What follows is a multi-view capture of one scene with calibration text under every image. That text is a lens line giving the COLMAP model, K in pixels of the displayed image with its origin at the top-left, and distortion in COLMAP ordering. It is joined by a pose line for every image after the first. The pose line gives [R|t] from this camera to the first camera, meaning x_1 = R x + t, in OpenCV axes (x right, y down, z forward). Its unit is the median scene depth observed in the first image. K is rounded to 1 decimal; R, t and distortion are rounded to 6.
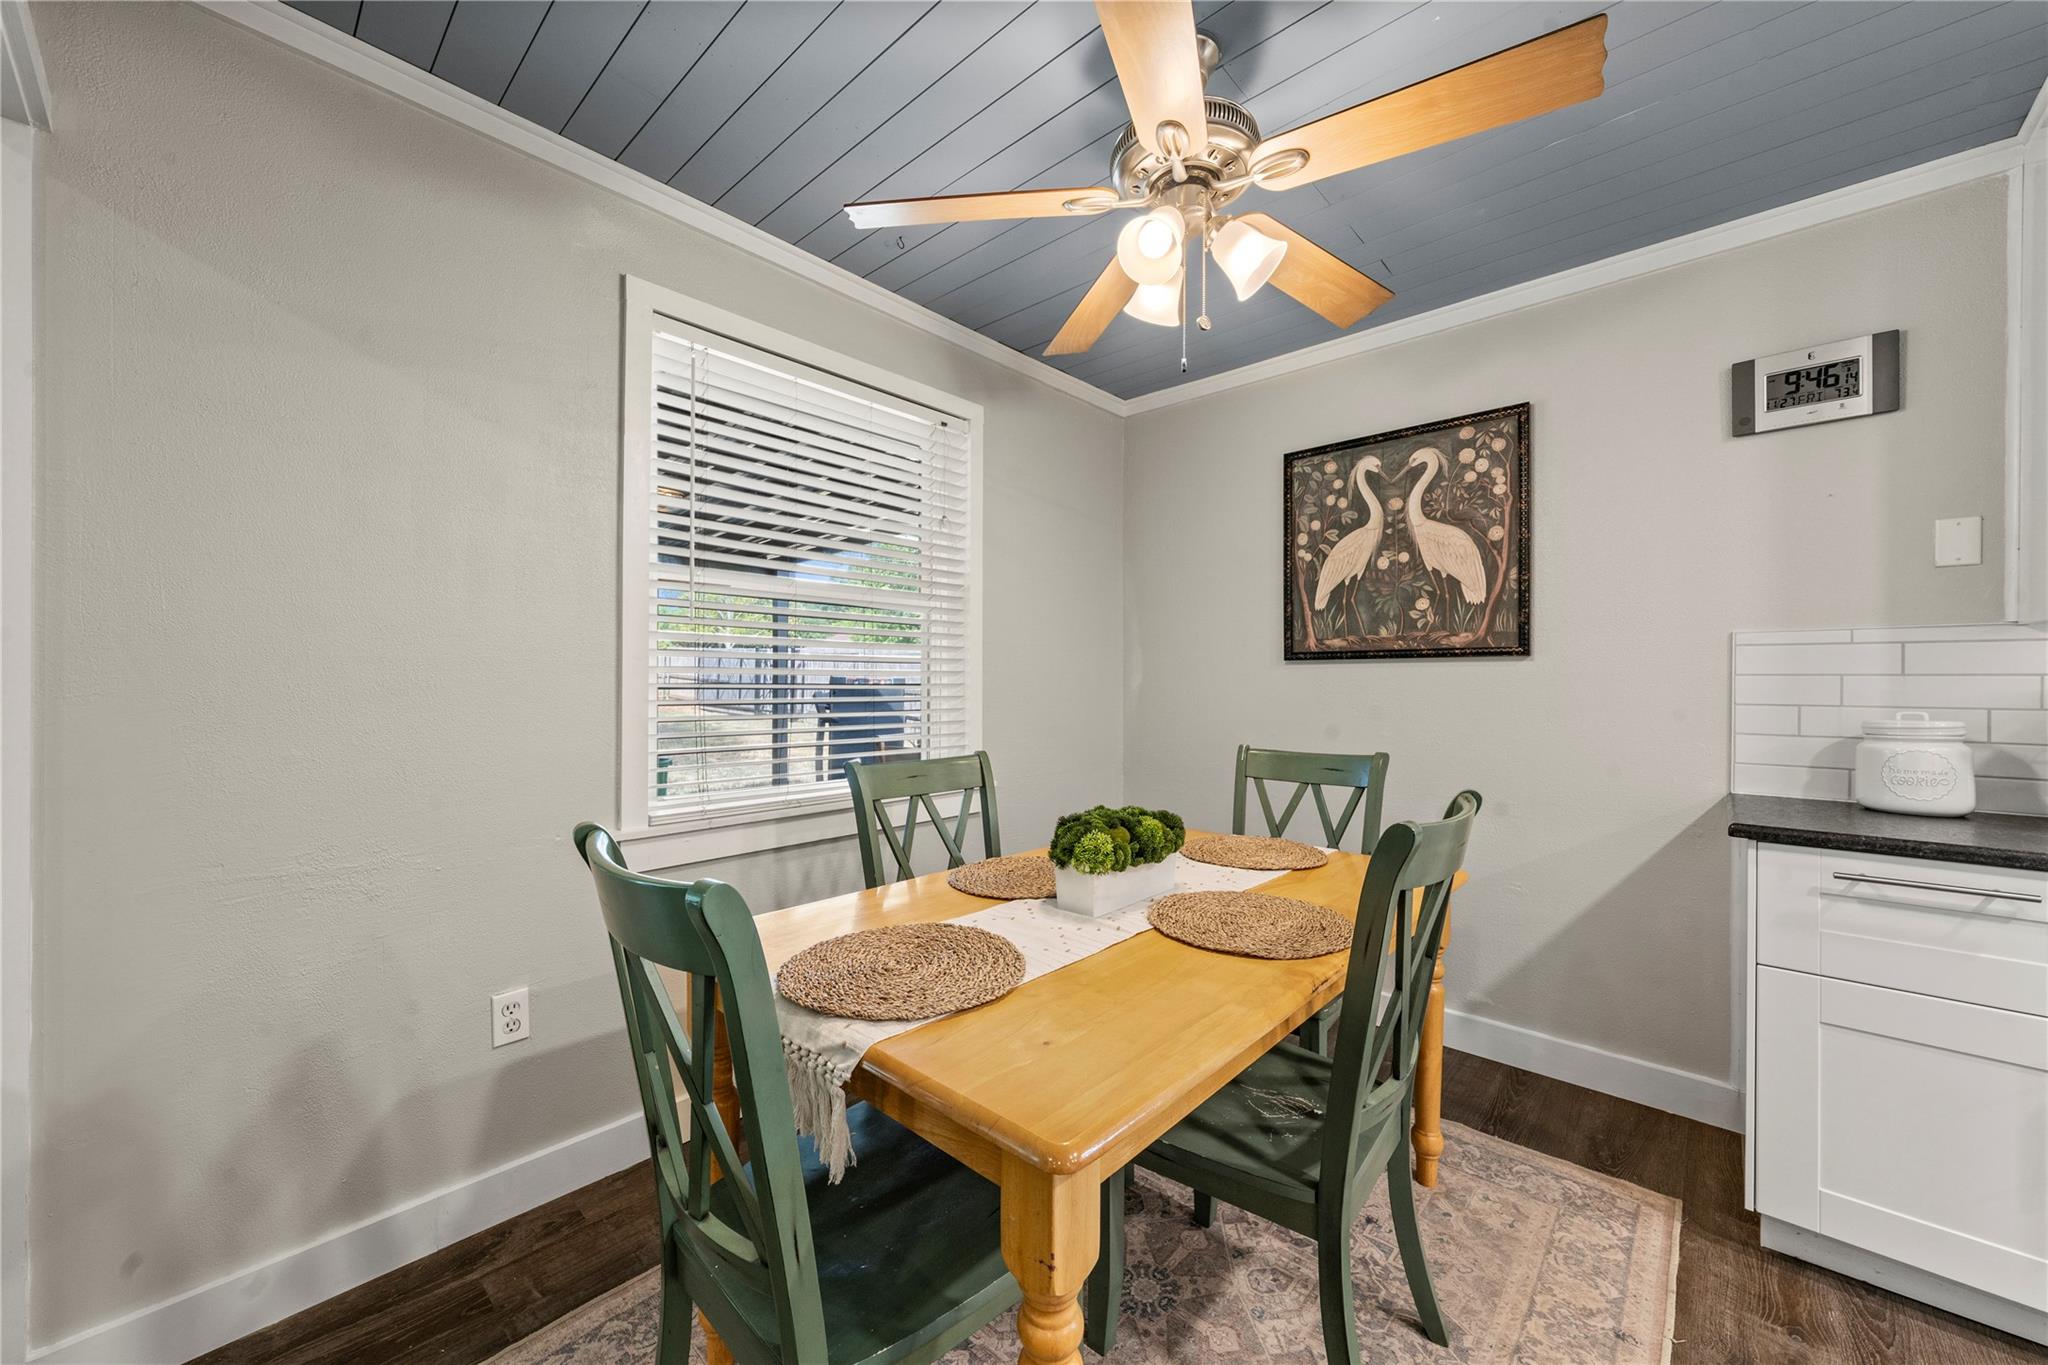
lens RADIAL K [[747.9, 0, 998.9], [0, 747.9, 683.1], [0, 0, 1]] dist [-0.008267, -0.000042]
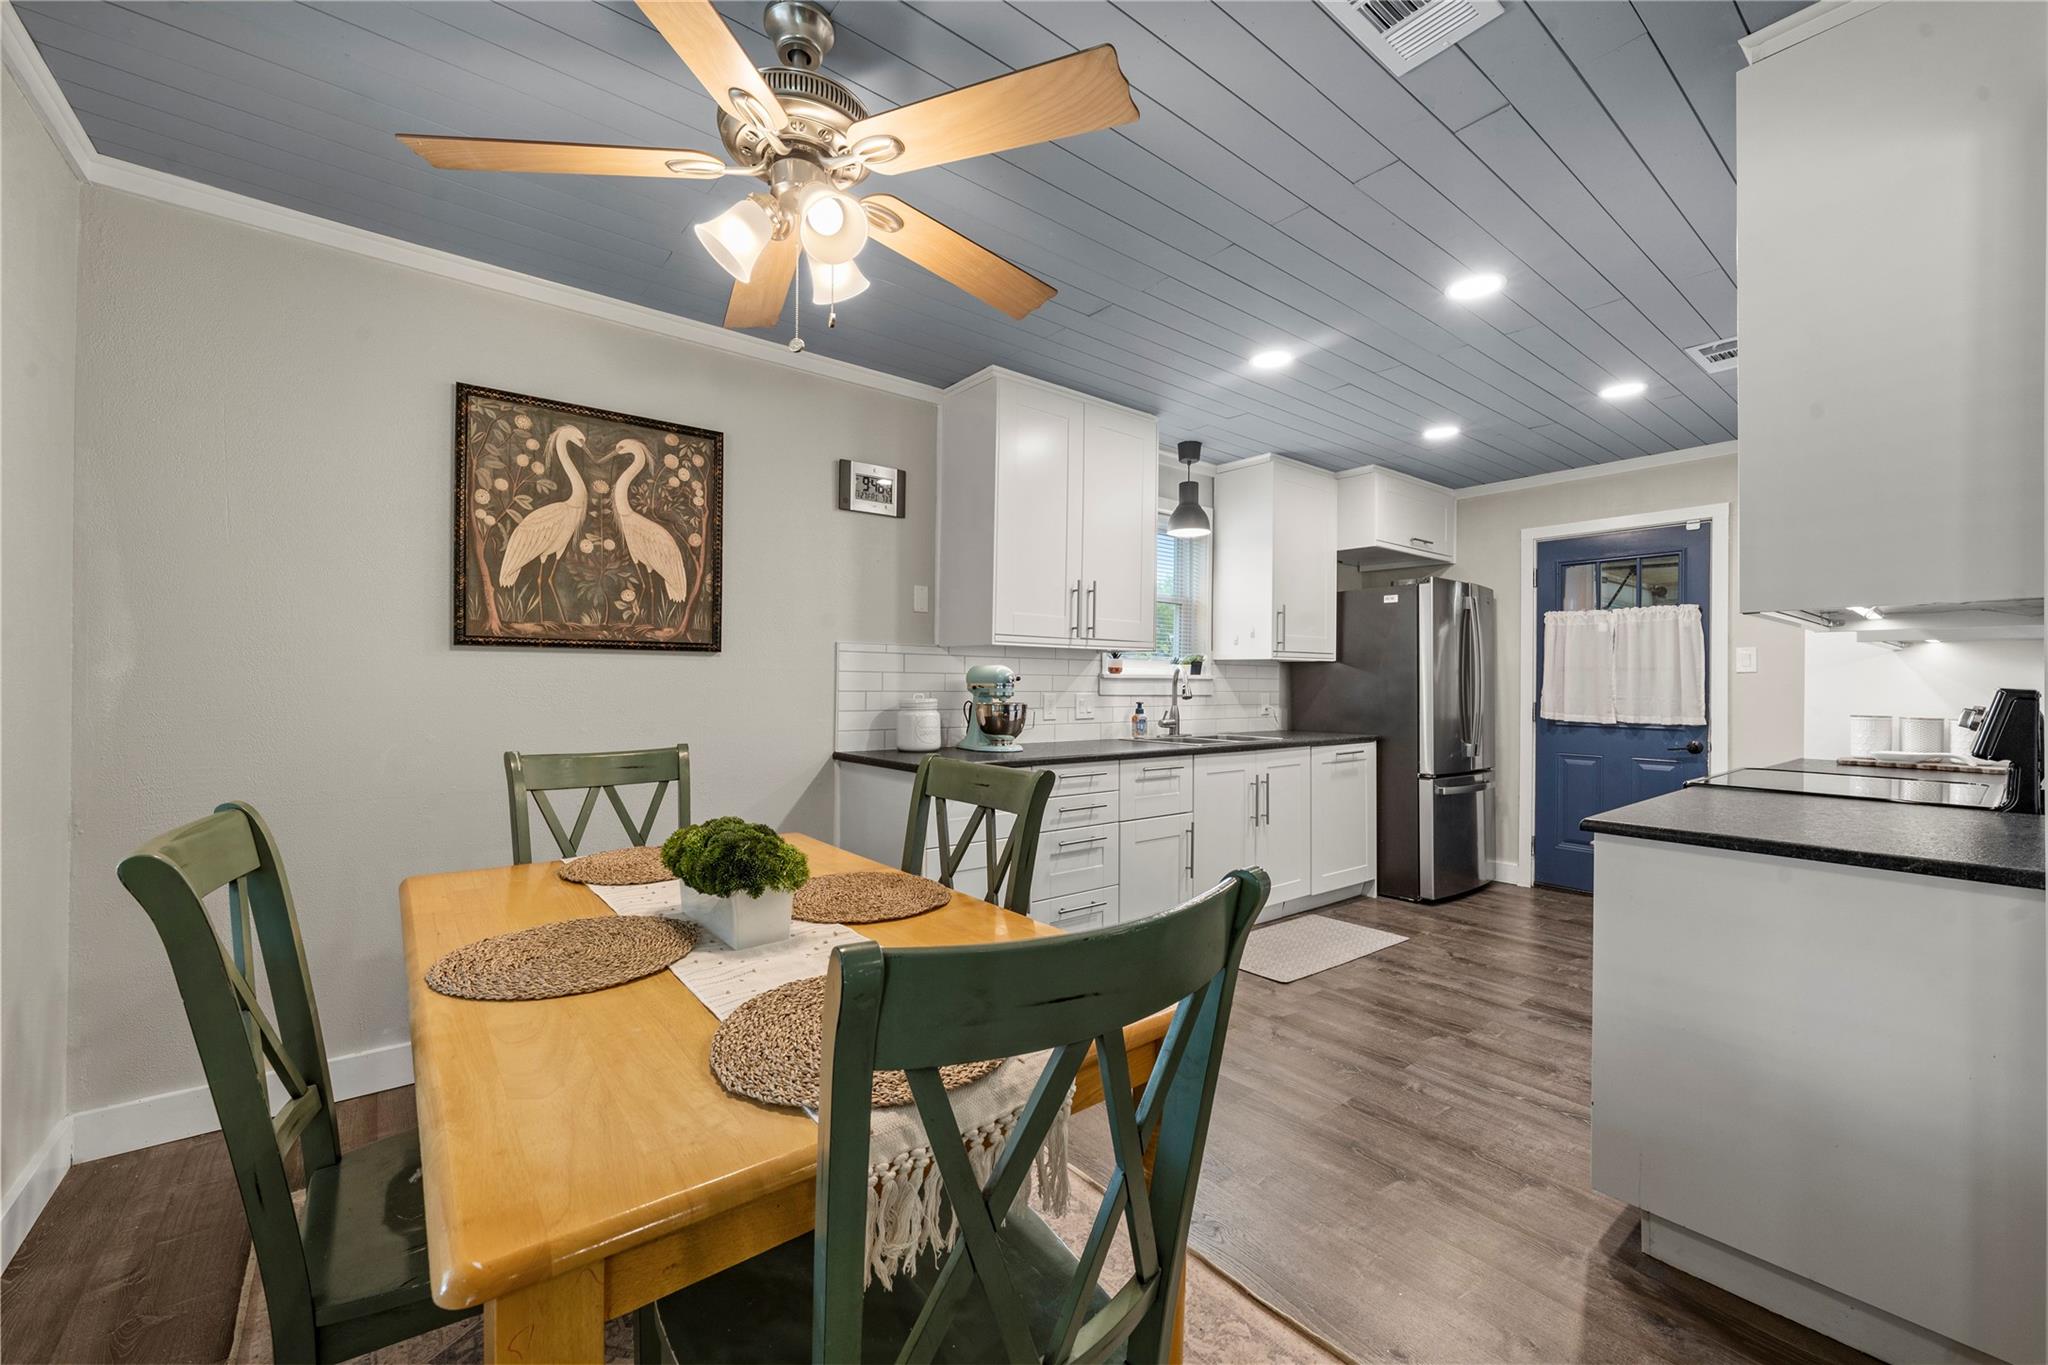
lens RADIAL K [[809.5, 0, 1030.7], [0, 809.5, 678.5], [0, 0, 1]] dist [0.002435, 0.000207]
pose [[0.138427, 0.001492, 0.990371, -0.436611], [-0.007012, 0.999975, -0.000526, 0.001368], [-0.990348, -0.006872, 0.138434, 0.325451]]
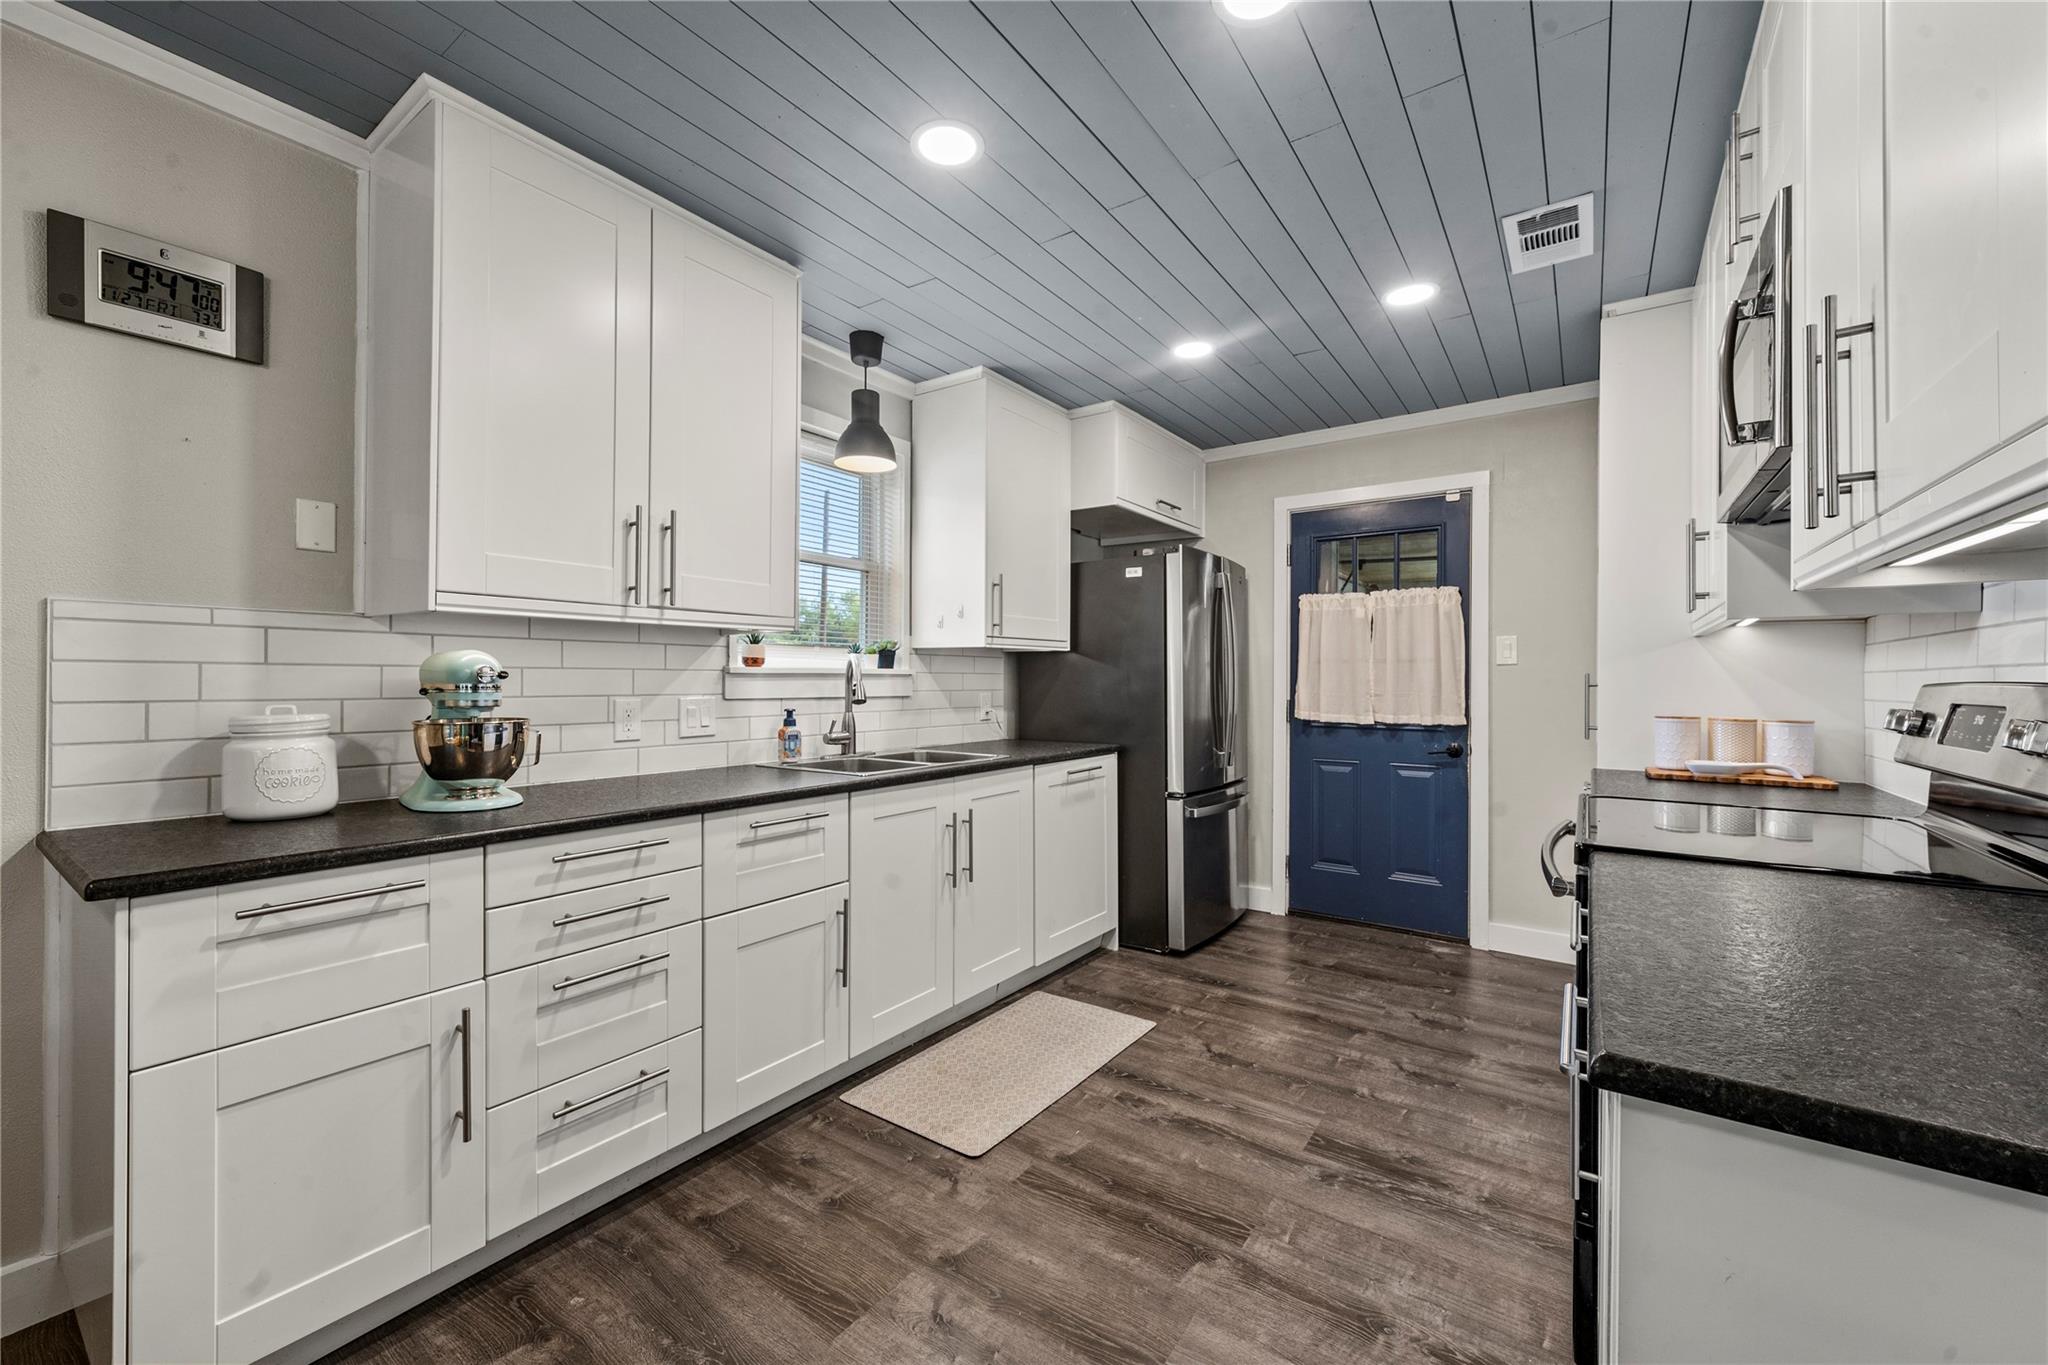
lens RADIAL K [[809.5, 0, 1030.7], [0, 809.5, 678.5], [0, 0, 1]] dist [0.002435, 0.000207]
pose [[-0.146768, -0.004454, 0.989161, 0.086195], [-0.003117, 0.999987, 0.004041, -0.000203], [-0.989166, -0.002490, -0.146780, 0.167069]]
